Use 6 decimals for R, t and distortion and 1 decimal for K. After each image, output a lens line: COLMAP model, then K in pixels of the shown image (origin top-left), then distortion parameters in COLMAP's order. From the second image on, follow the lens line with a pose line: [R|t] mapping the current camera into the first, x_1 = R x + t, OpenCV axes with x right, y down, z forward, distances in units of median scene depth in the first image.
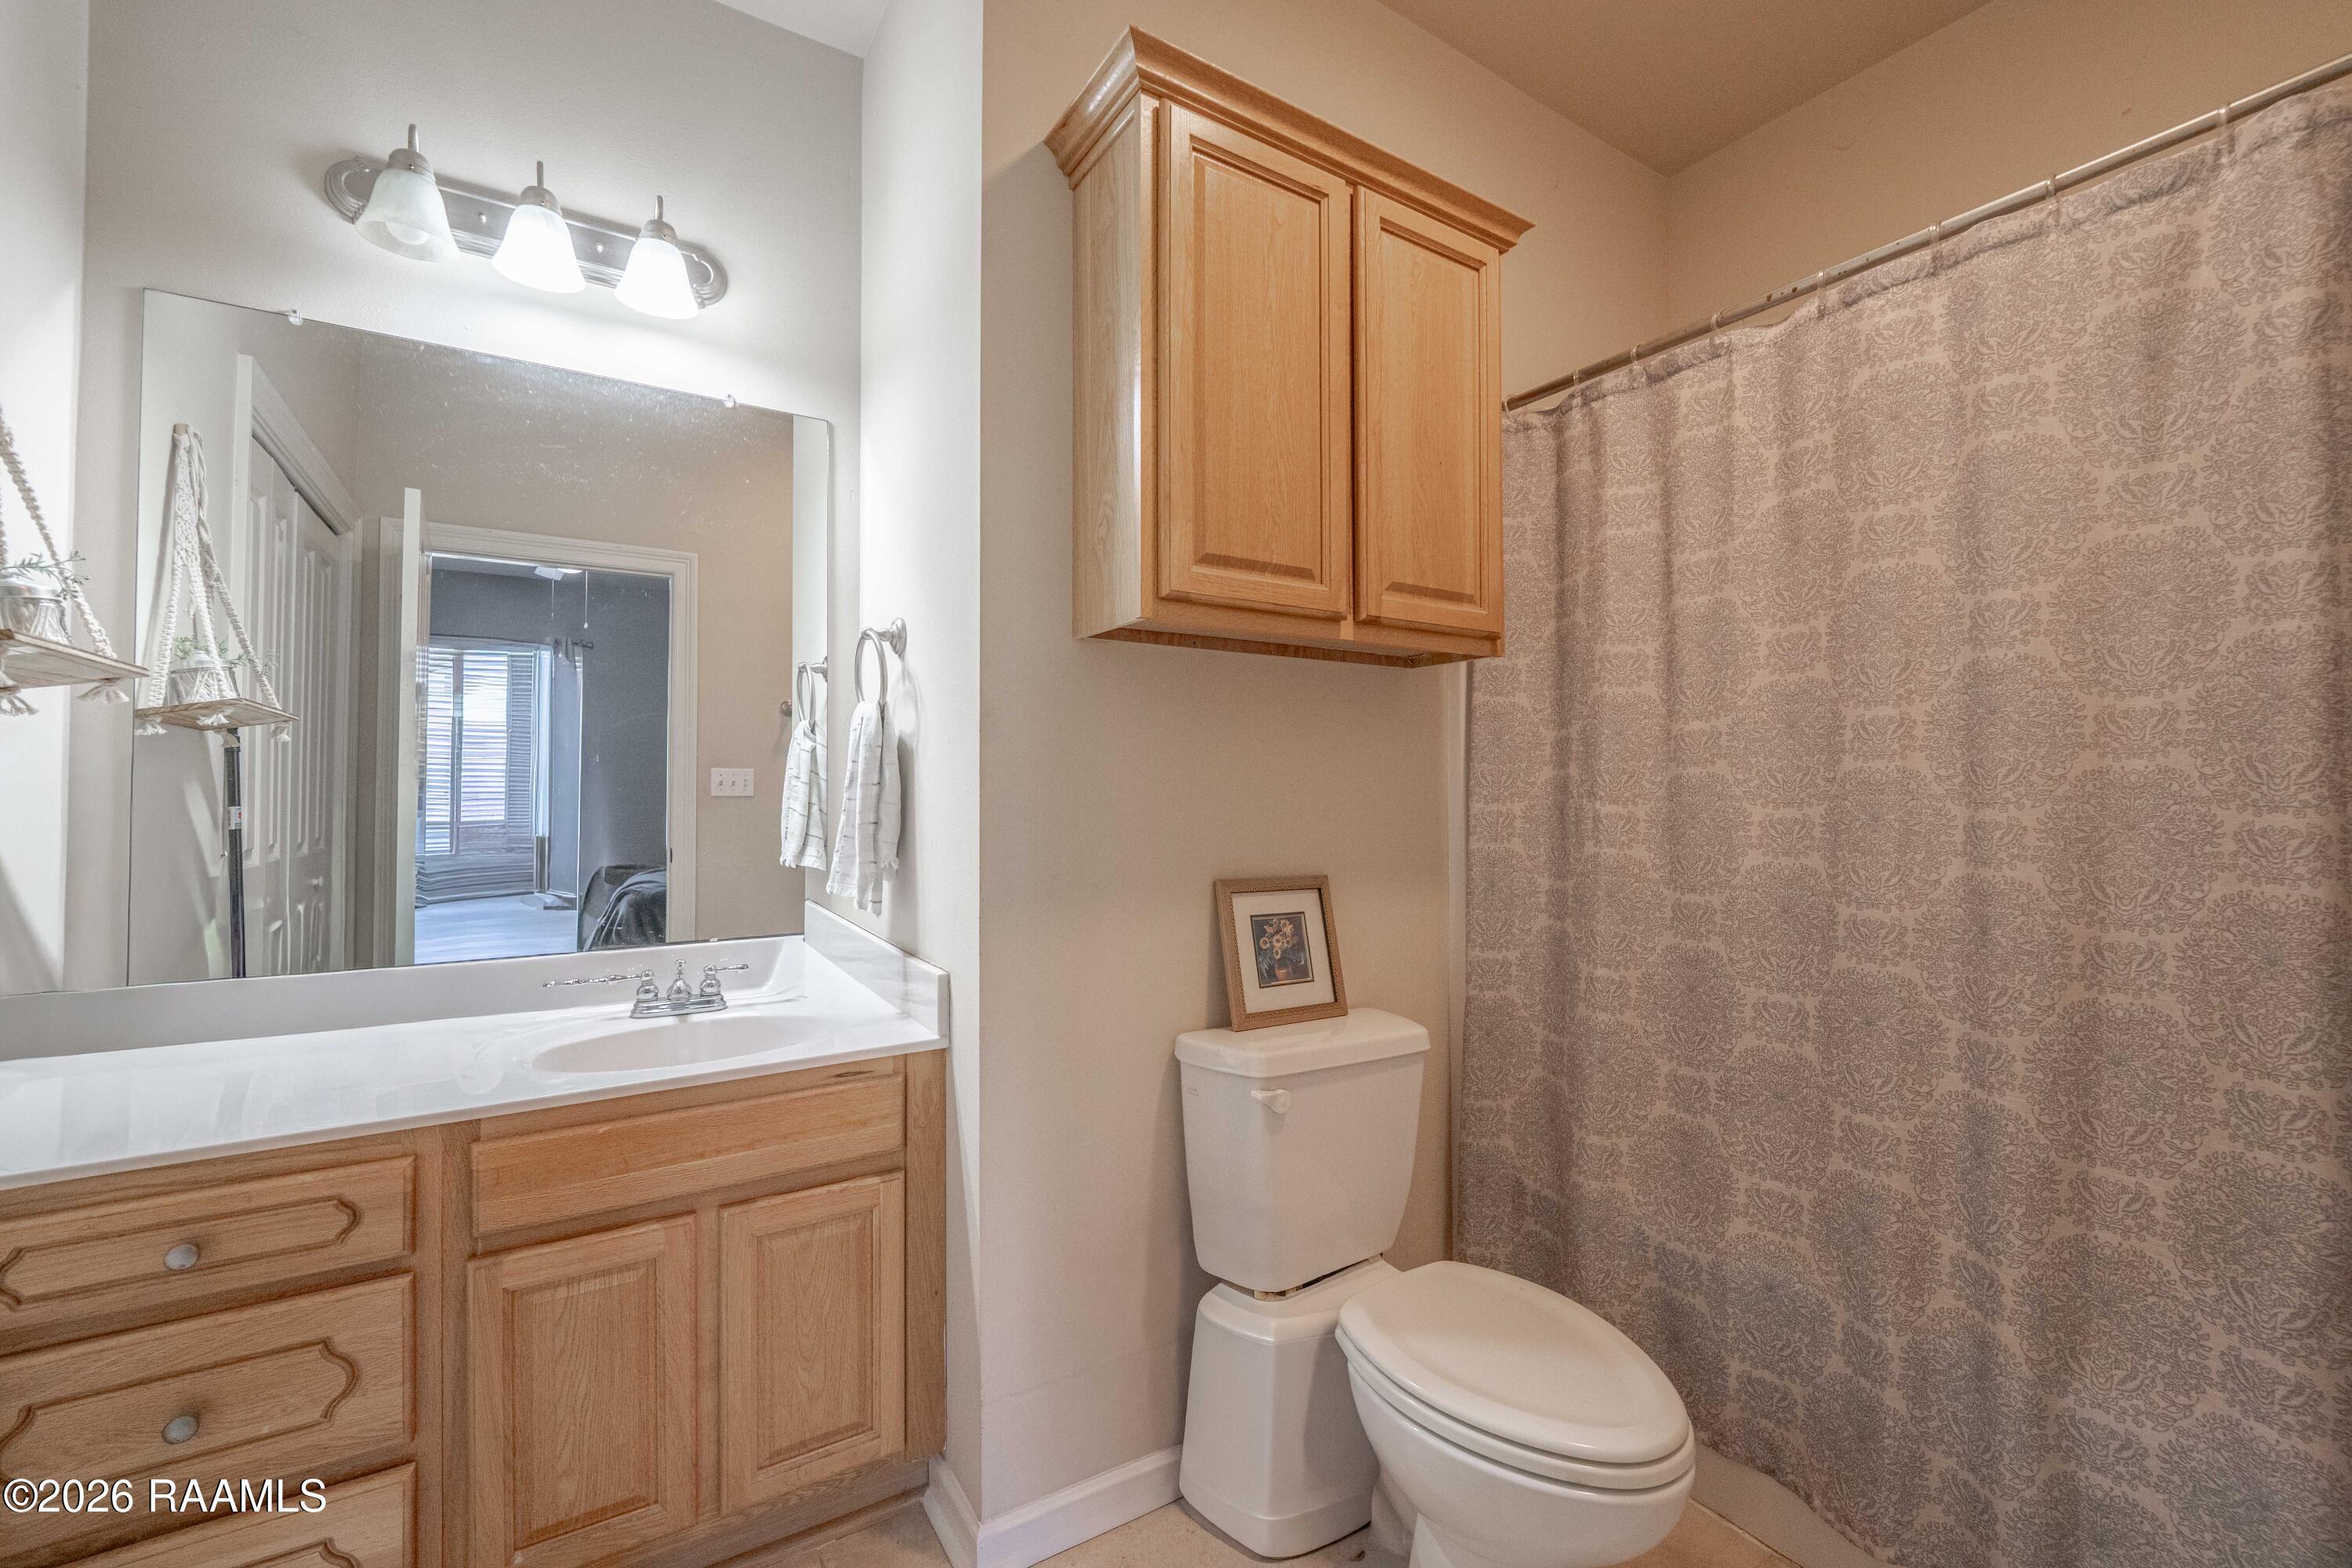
lens RADIAL K [[951.1, 0, 1178.9], [0, 951.1, 773.8], [0, 0, 1]] dist [-0.001906, -0.004870]
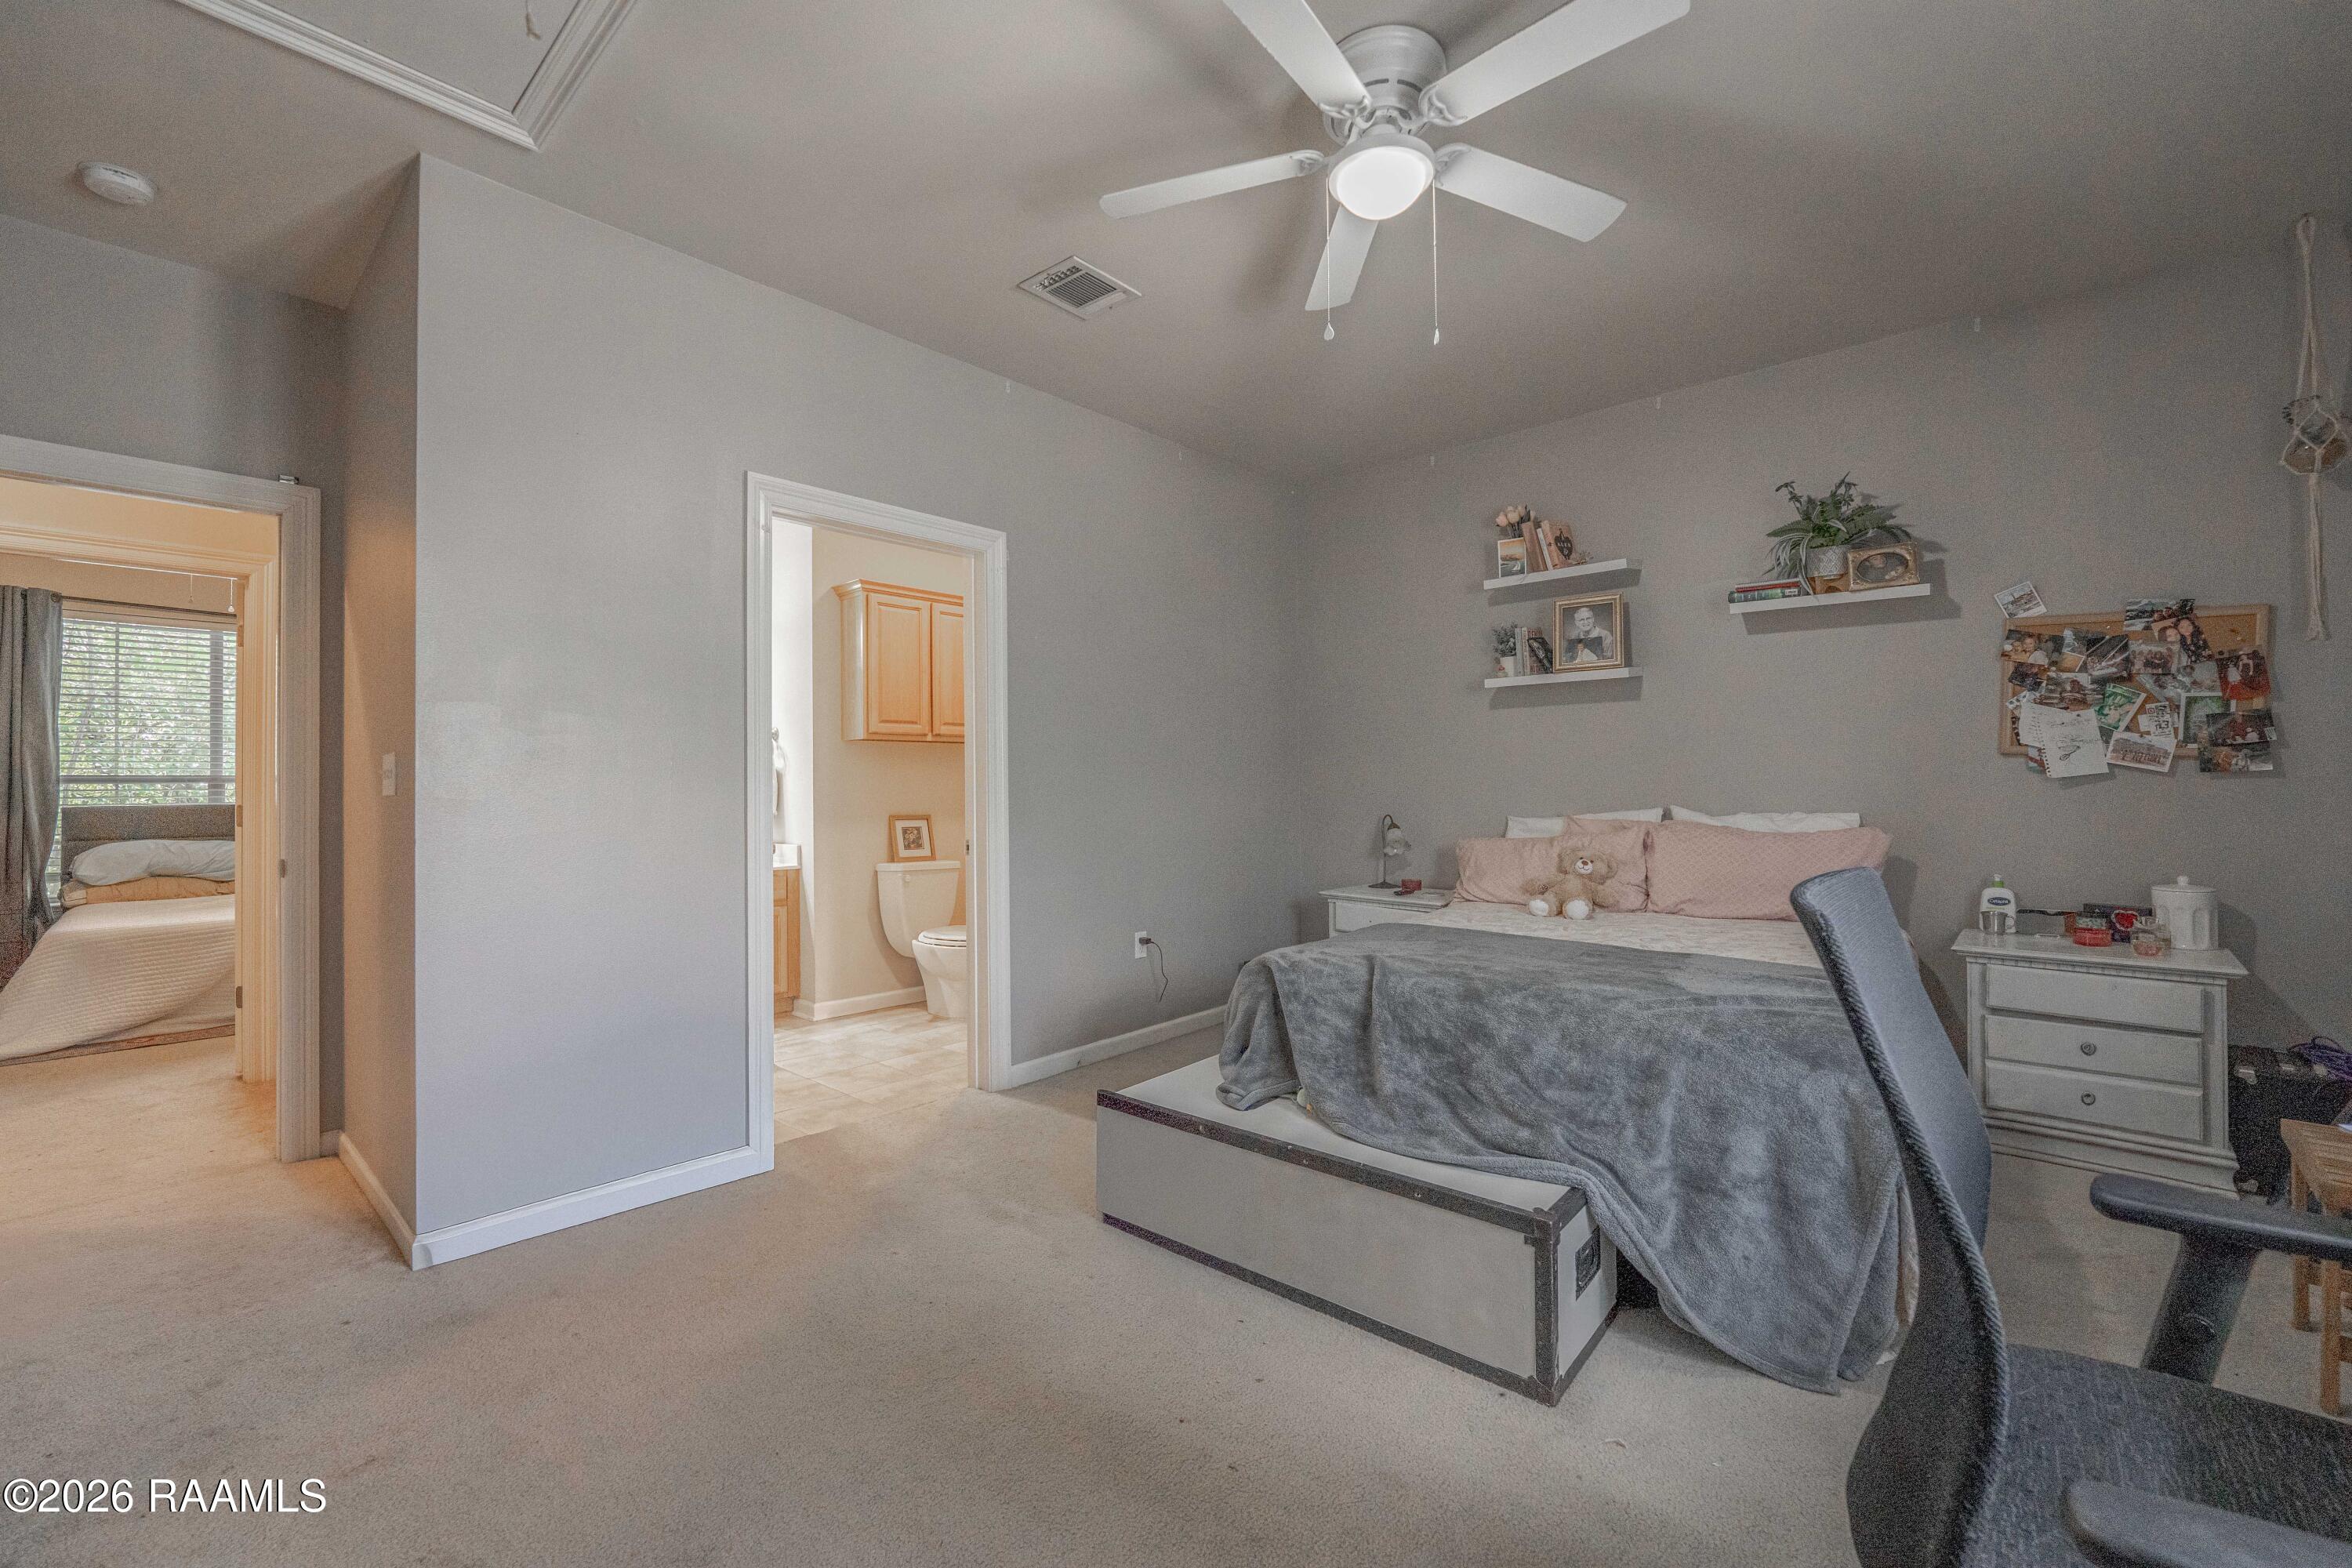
lens RADIAL K [[951.1, 0, 1178.9], [0, 951.1, 773.8], [0, 0, 1]] dist [-0.001906, -0.004870]
pose [[0.962314, -0.005165, 0.271891, 0.112603], [0.004137, 0.999982, 0.004354, -0.035674], [-0.271909, -0.003065, 0.962318, -2.402682]]
